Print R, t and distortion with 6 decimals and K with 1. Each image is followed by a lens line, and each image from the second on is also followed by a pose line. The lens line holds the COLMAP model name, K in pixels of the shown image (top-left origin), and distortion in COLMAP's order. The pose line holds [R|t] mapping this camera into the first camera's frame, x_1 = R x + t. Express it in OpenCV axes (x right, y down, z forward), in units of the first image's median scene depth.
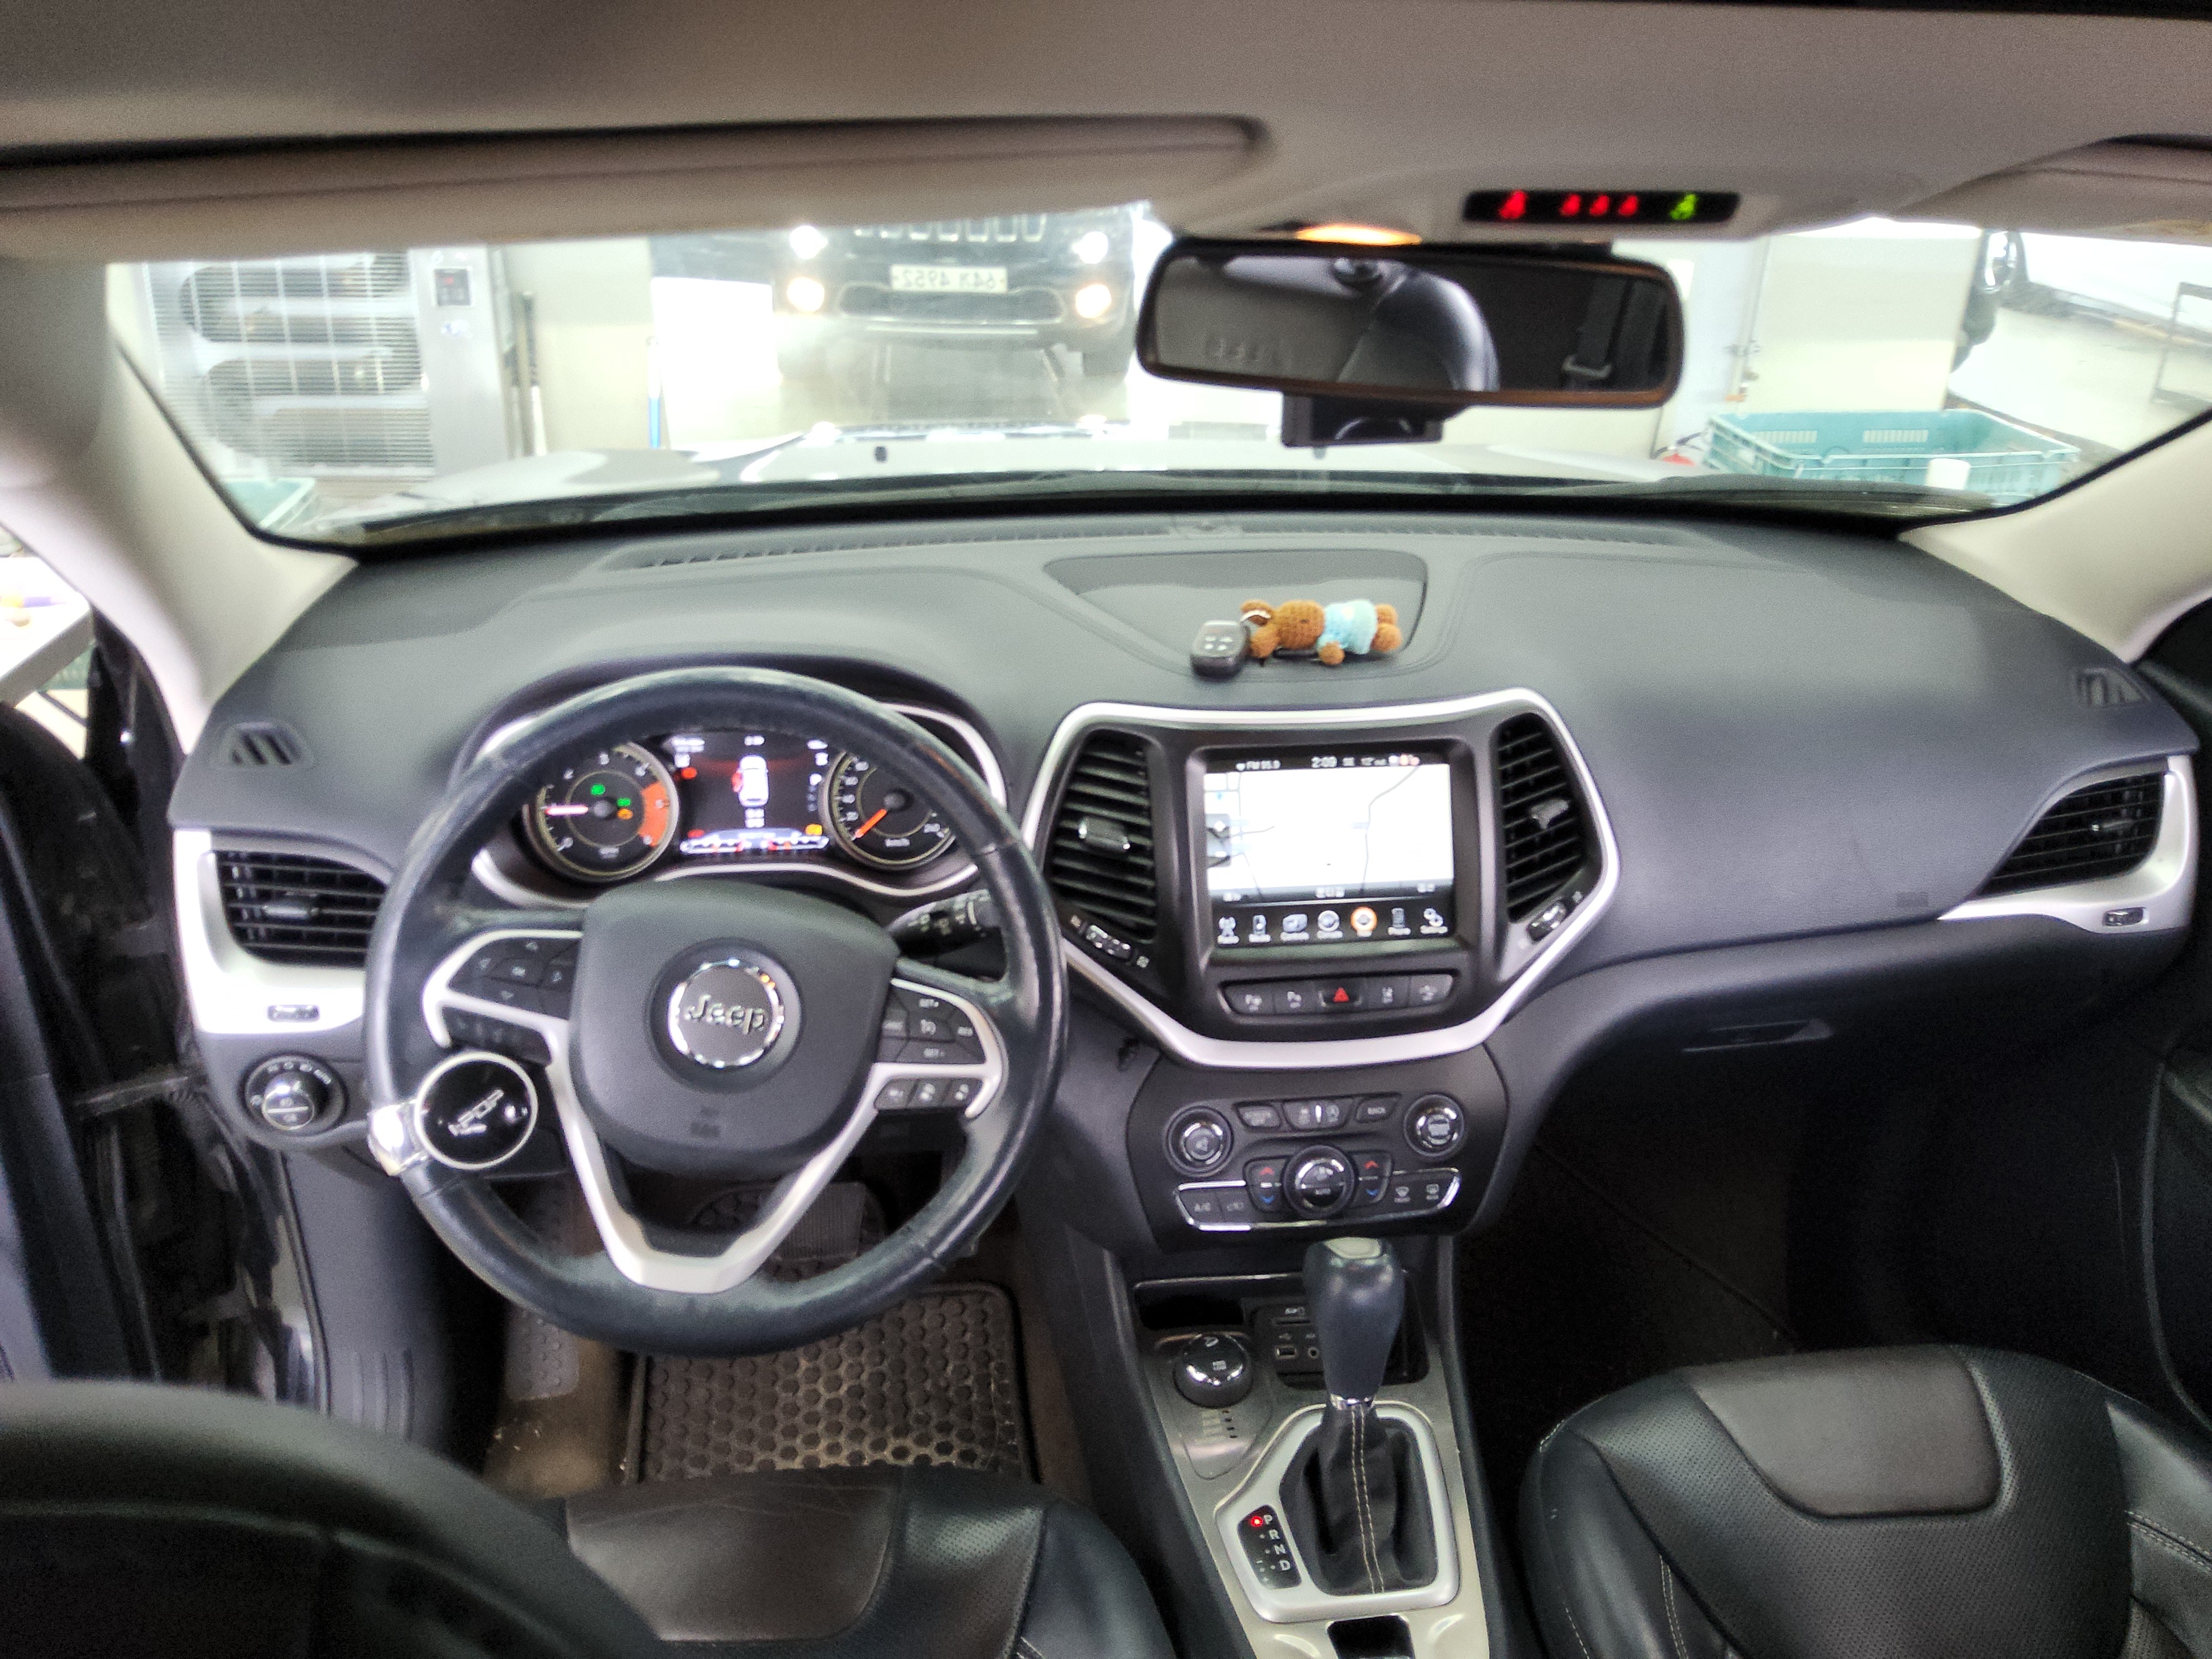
lens RADIAL K [[1636.8, 0, 1106.0], [0, 1636.8, 829.5], [0, 0, 1]] dist [-0.000696, -0.001753]
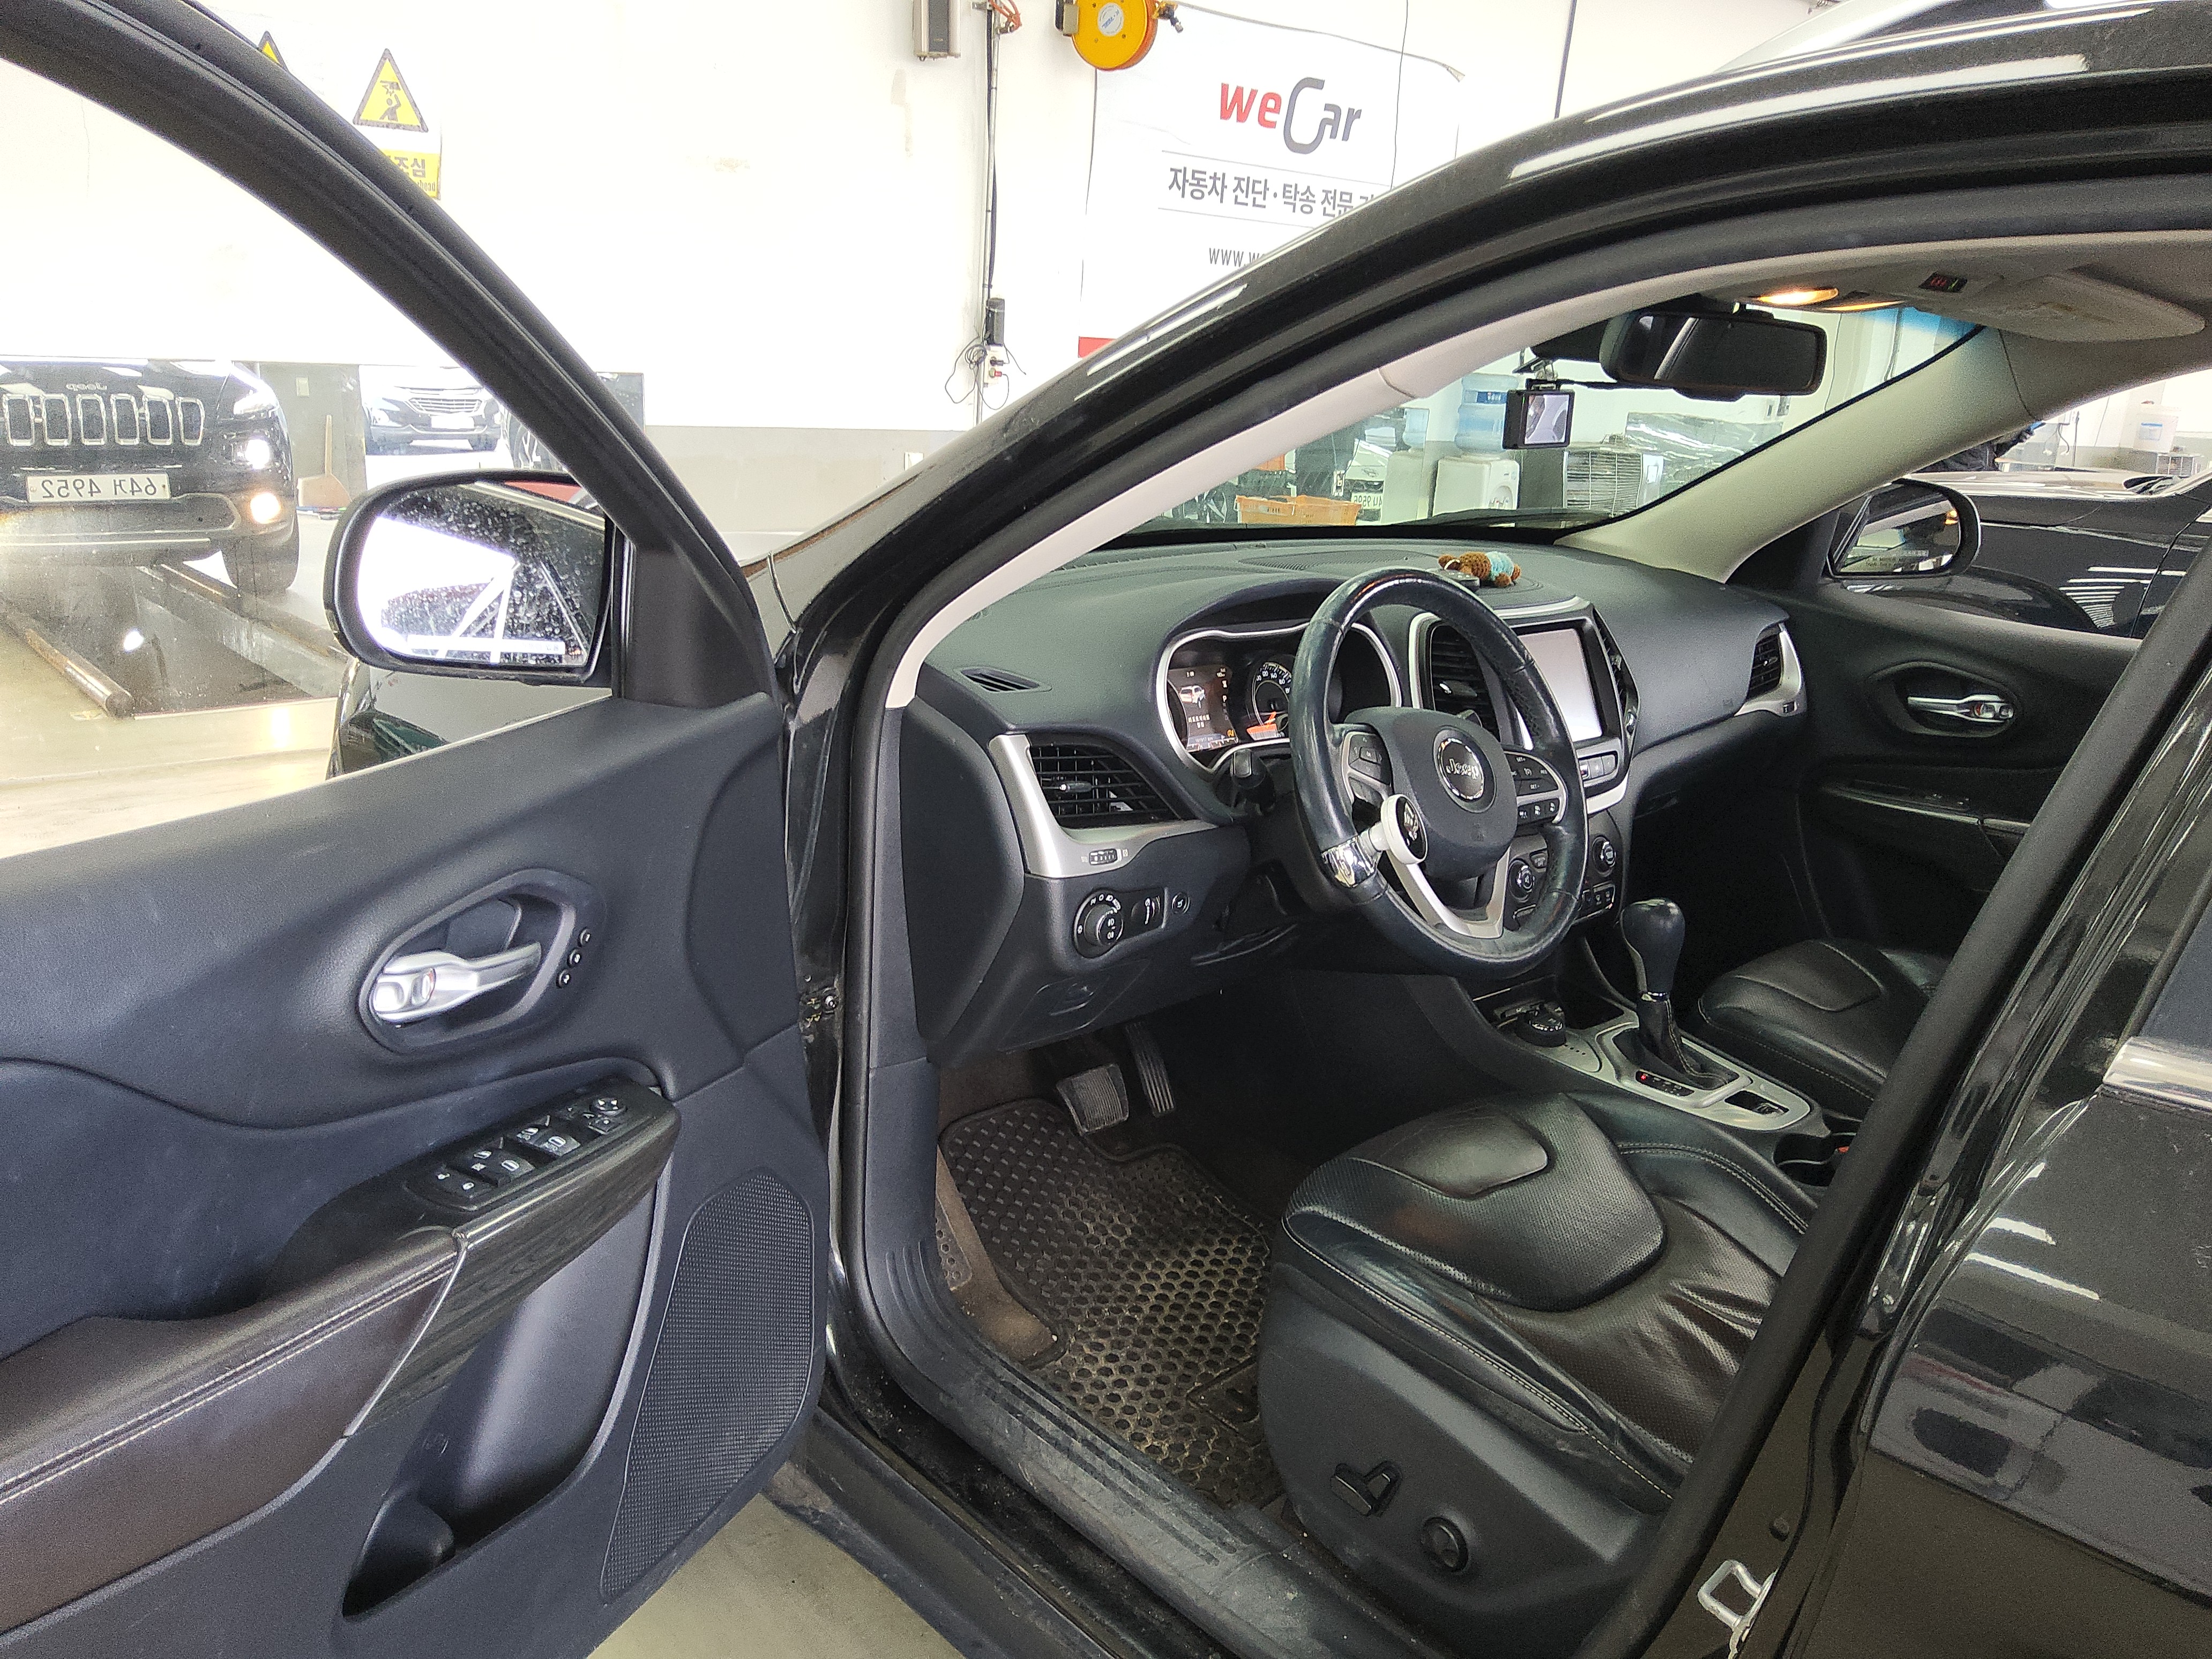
lens RADIAL K [[1636.8, 0, 1106.0], [0, 1636.8, 829.5], [0, 0, 1]] dist [-0.000696, -0.001753]
pose [[0.819026, -0.134397, 0.557793, -1.075947], [0.205673, 0.976341, -0.066753, 0.154871], [-0.535625, 0.169396, 0.827291, -0.099711]]
